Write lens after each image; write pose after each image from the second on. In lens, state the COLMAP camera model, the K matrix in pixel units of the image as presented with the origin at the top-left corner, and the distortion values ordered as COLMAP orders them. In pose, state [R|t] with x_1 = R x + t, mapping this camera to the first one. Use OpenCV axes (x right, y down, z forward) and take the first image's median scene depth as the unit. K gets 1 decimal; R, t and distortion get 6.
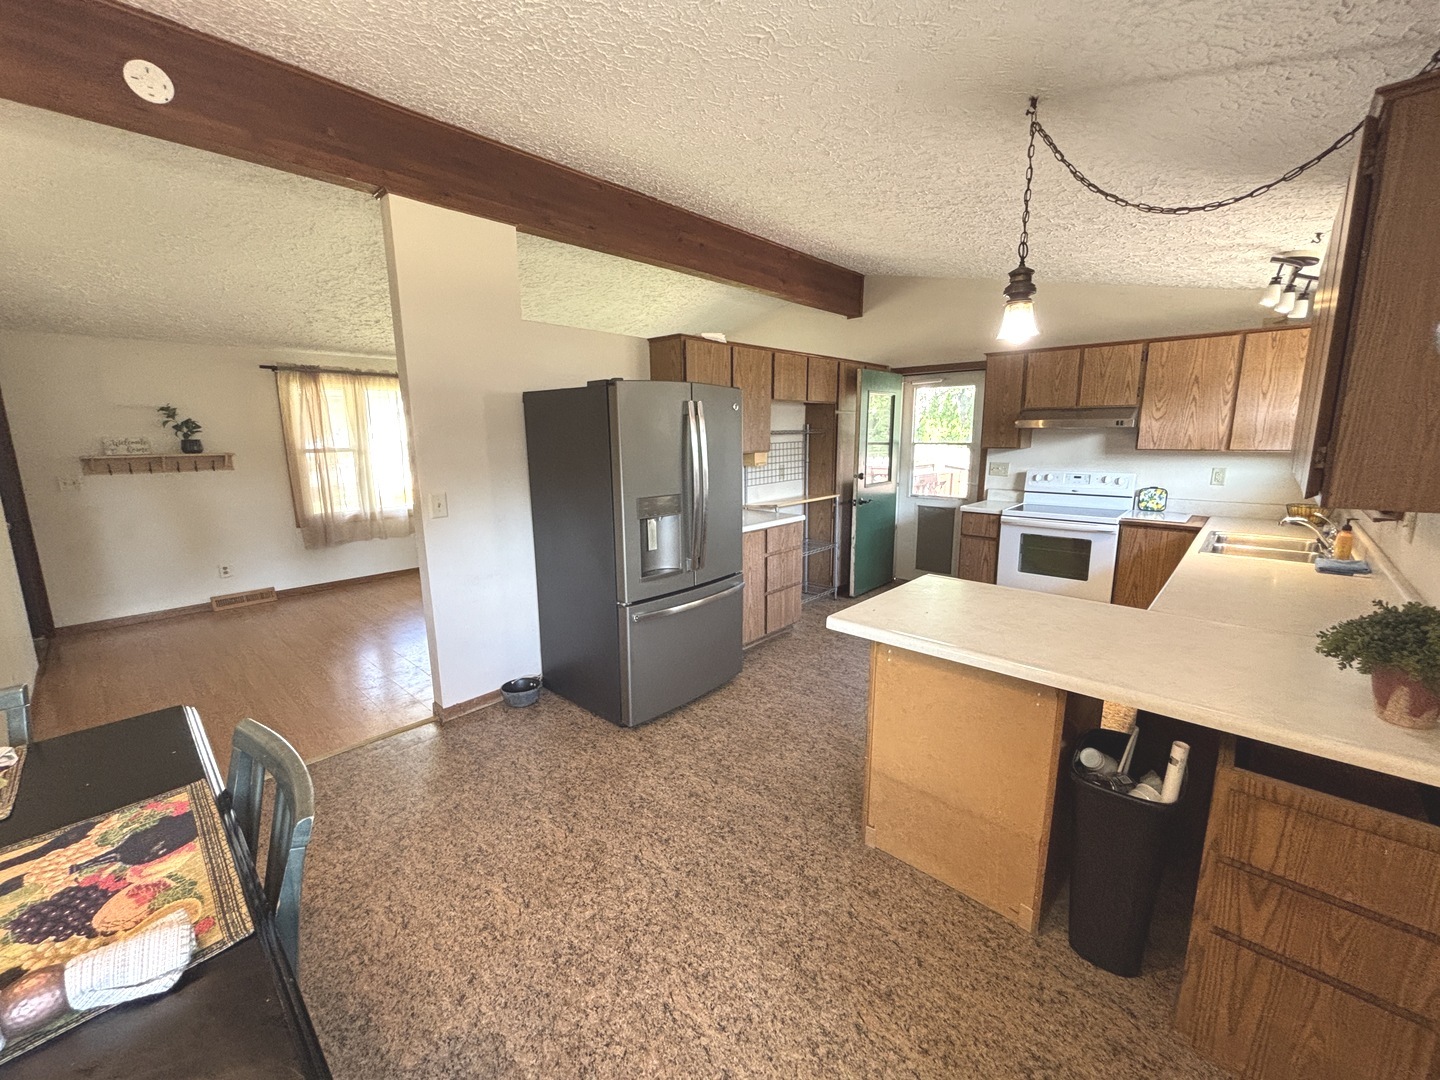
lens RADIAL K [[580.9, 0, 717.2], [0, 580.9, 538.3], [0, 0, 1]] dist [-0.000393, -0.000270]
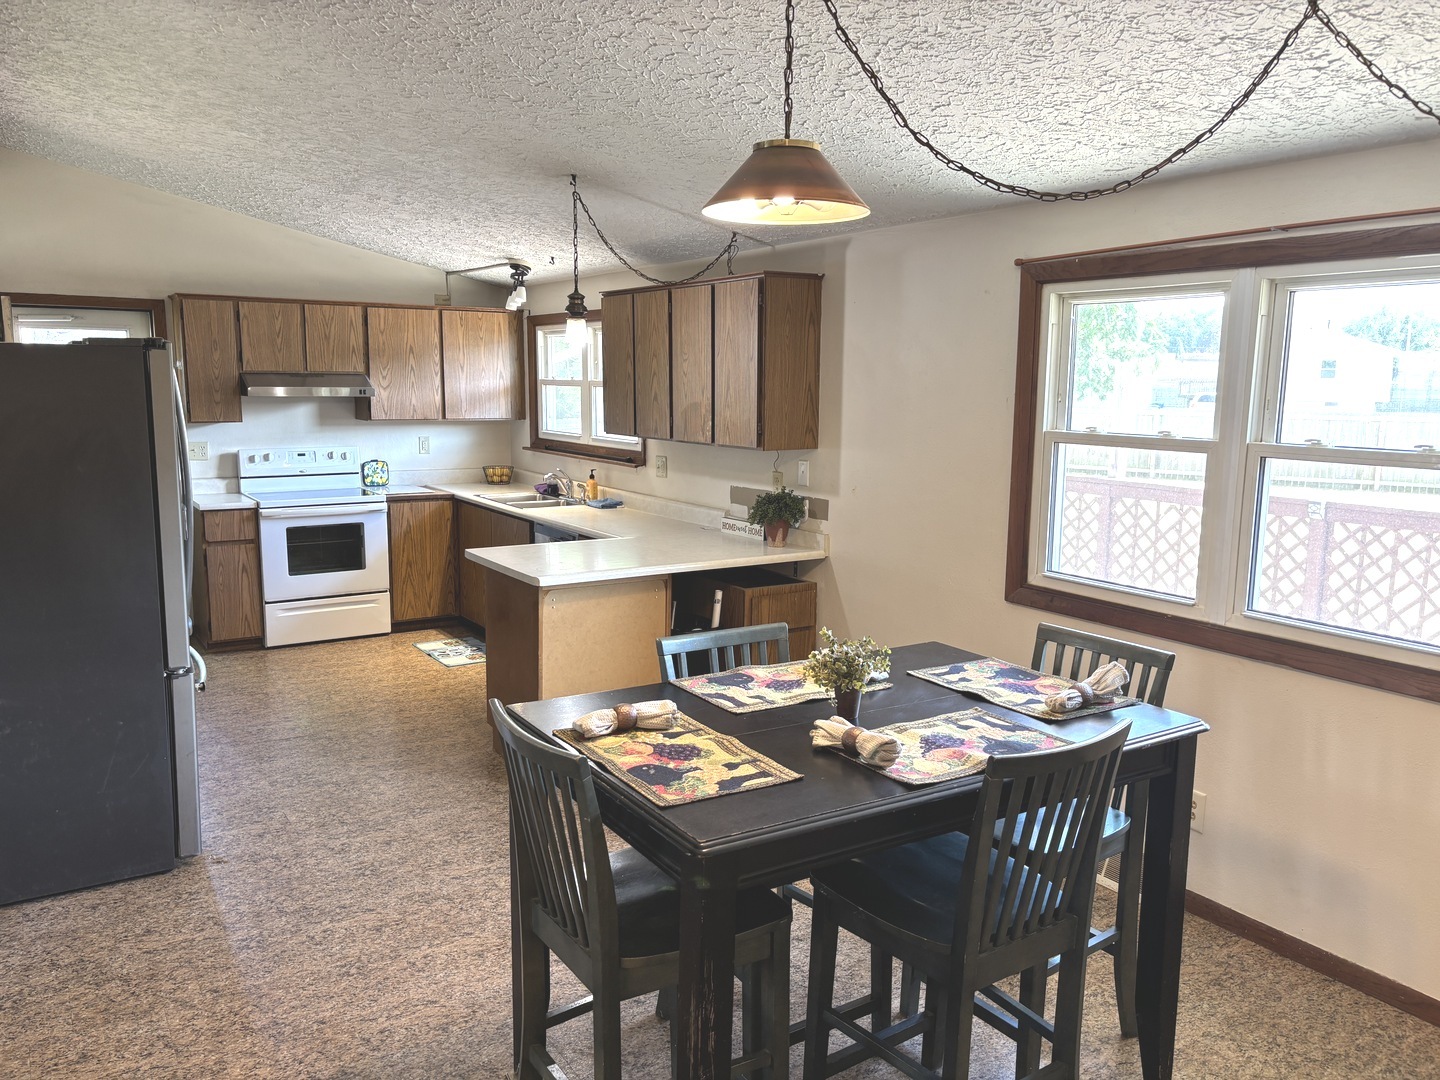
lens RADIAL K [[1090.5, 0, 721.6], [0, 1090.5, 540.8], [0, 0, 1]] dist [0.041282, -0.049901]
pose [[0.247765, -0.130378, 0.960007, -0.778957], [0.163807, 0.982275, 0.091125, -0.030186], [-0.954872, 0.134678, 0.264730, 0.032807]]
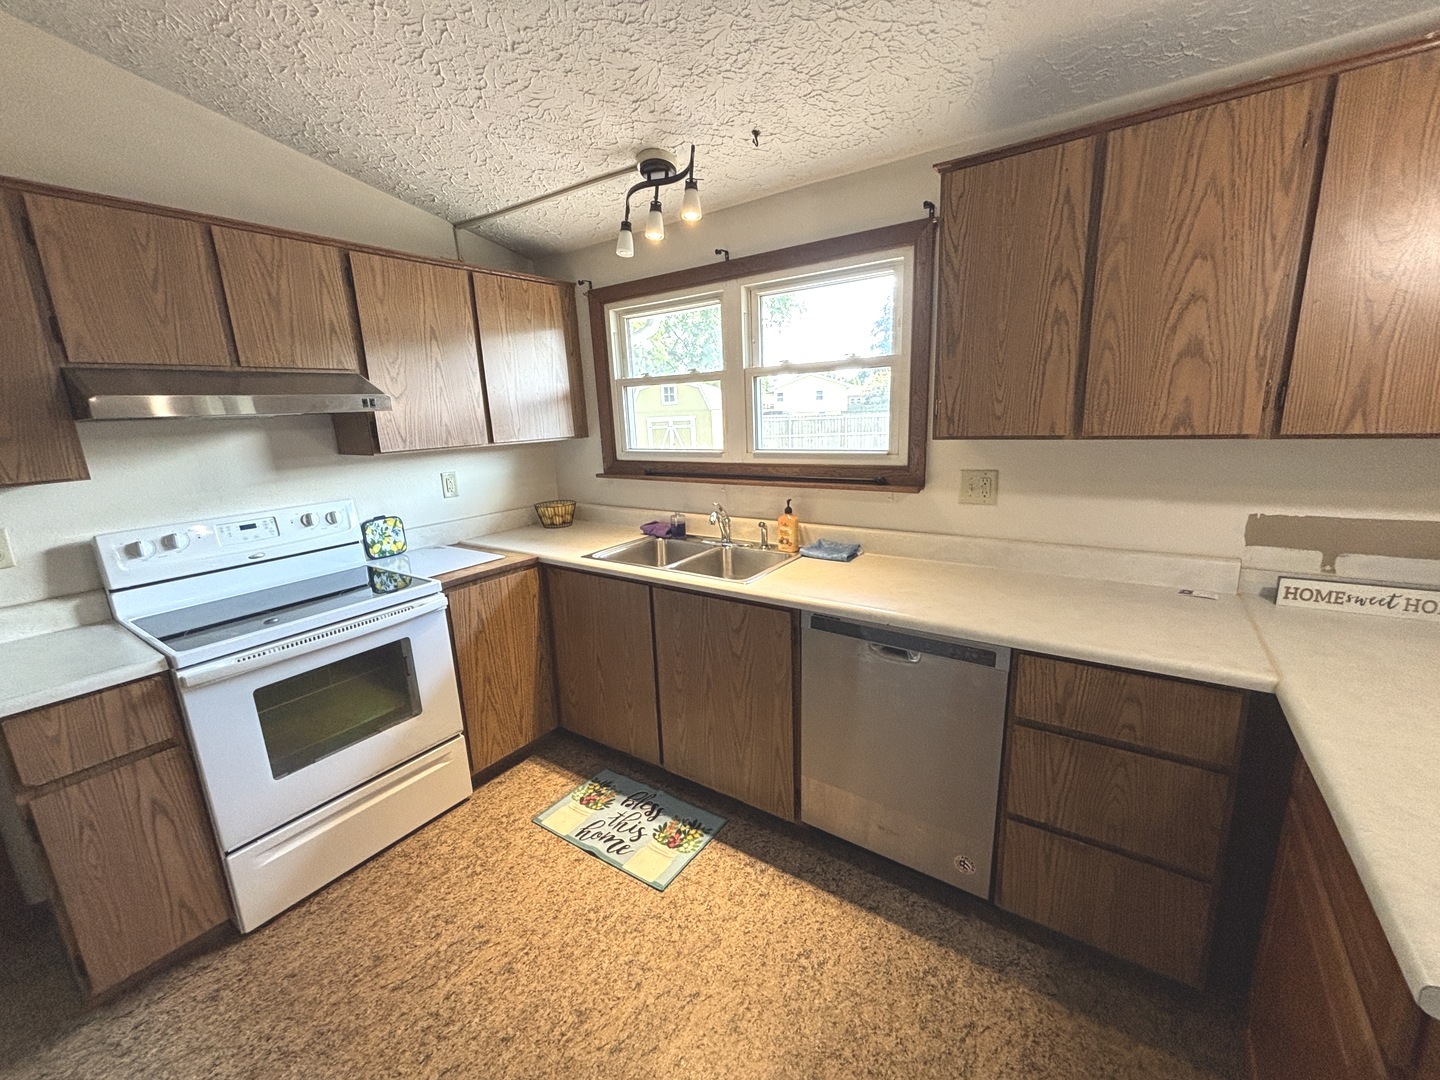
lens RADIAL K [[581.1, 0, 716.9], [0, 581.1, 535.5], [0, 0, 1]] dist [0.001759, 0.000268]
pose [[-0.135032, -0.196456, 0.971170, 0.130577], [0.223893, 0.948747, 0.223050, -0.122888], [-0.965214, 0.247558, -0.084127, 0.713366]]
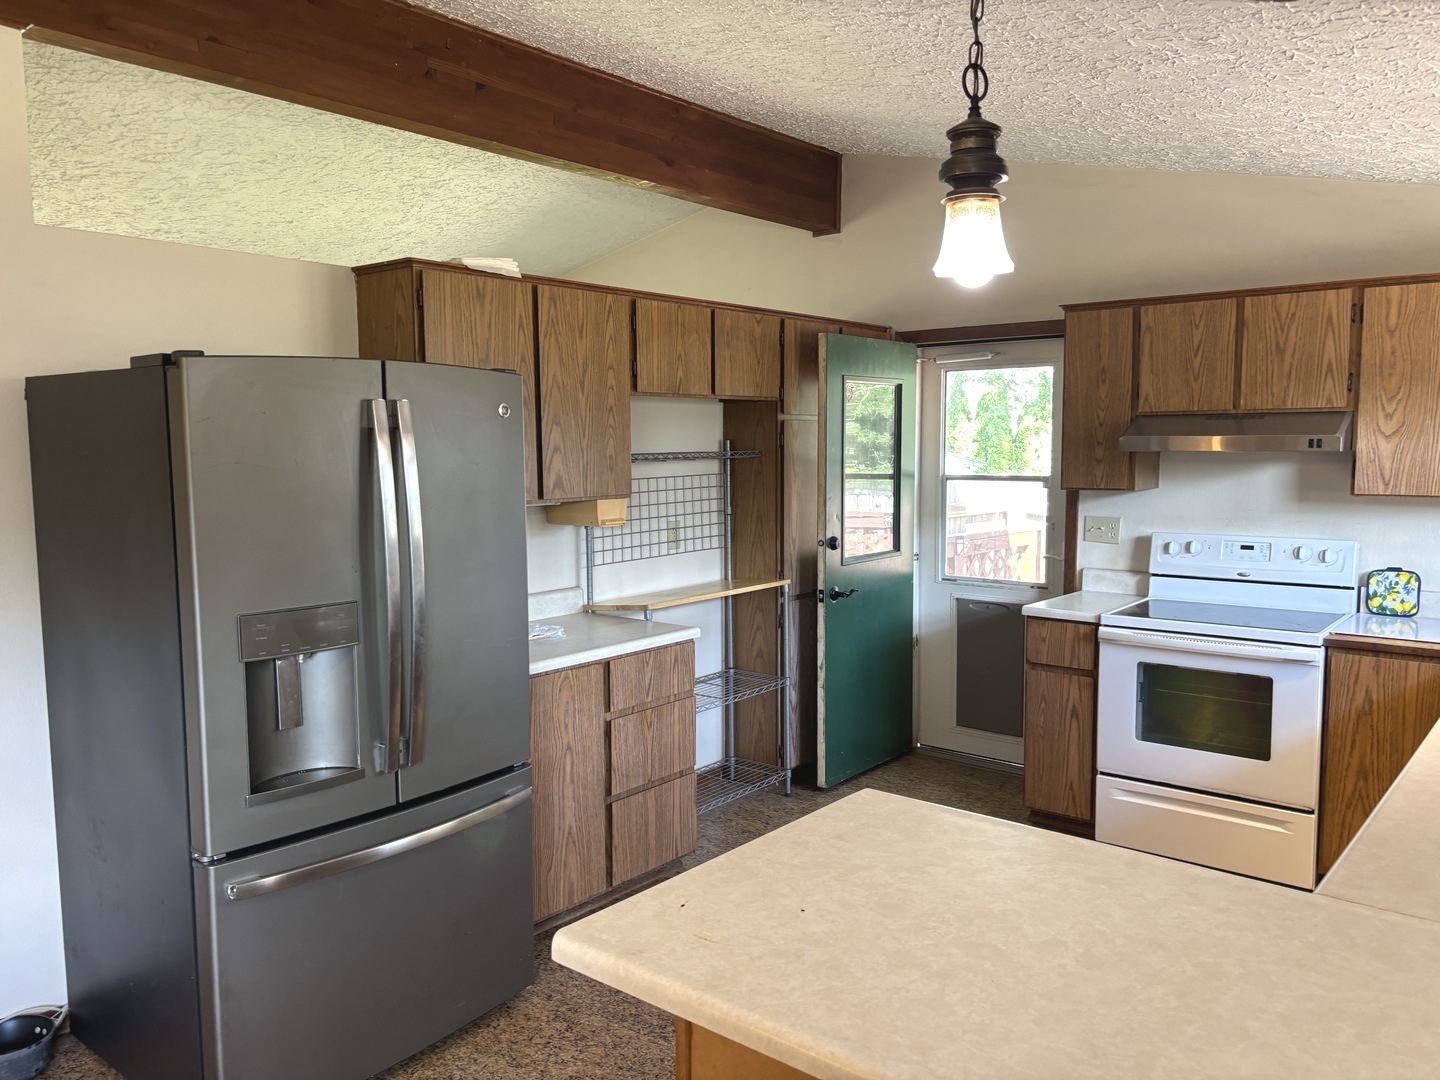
lens RADIAL K [[1090.5, 0, 721.6], [0, 1090.5, 540.8], [0, 0, 1]] dist [0.041282, -0.049901]
pose [[0.998279, -0.001956, 0.058611, 0.115392], [0.007193, 0.995981, -0.089276, -0.030664], [-0.058201, 0.089544, 0.994281, 0.086645]]
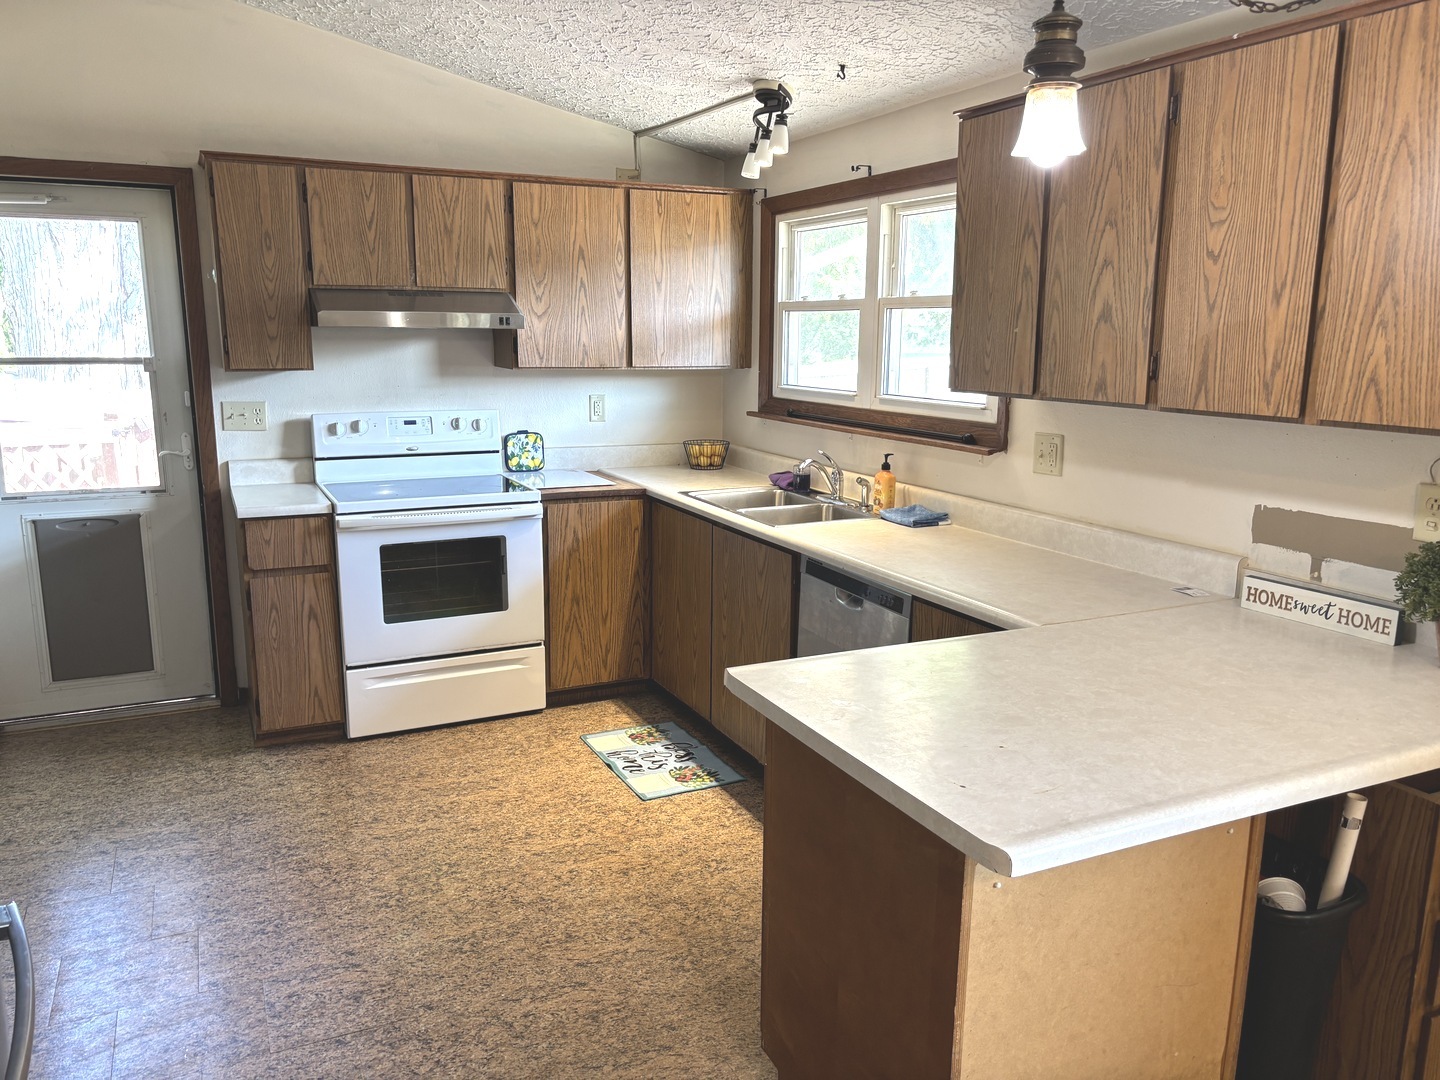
lens RADIAL K [[1086.8, 0, 732.7], [0, 1086.8, 541.7], [0, 0, 1]] dist [0.092601, -0.175809]
pose [[0.361494, -0.165121, 0.917637, -0.206948], [0.157732, 0.980838, 0.114357, -0.069856], [-0.918936, 0.103401, 0.380612, 0.384566]]
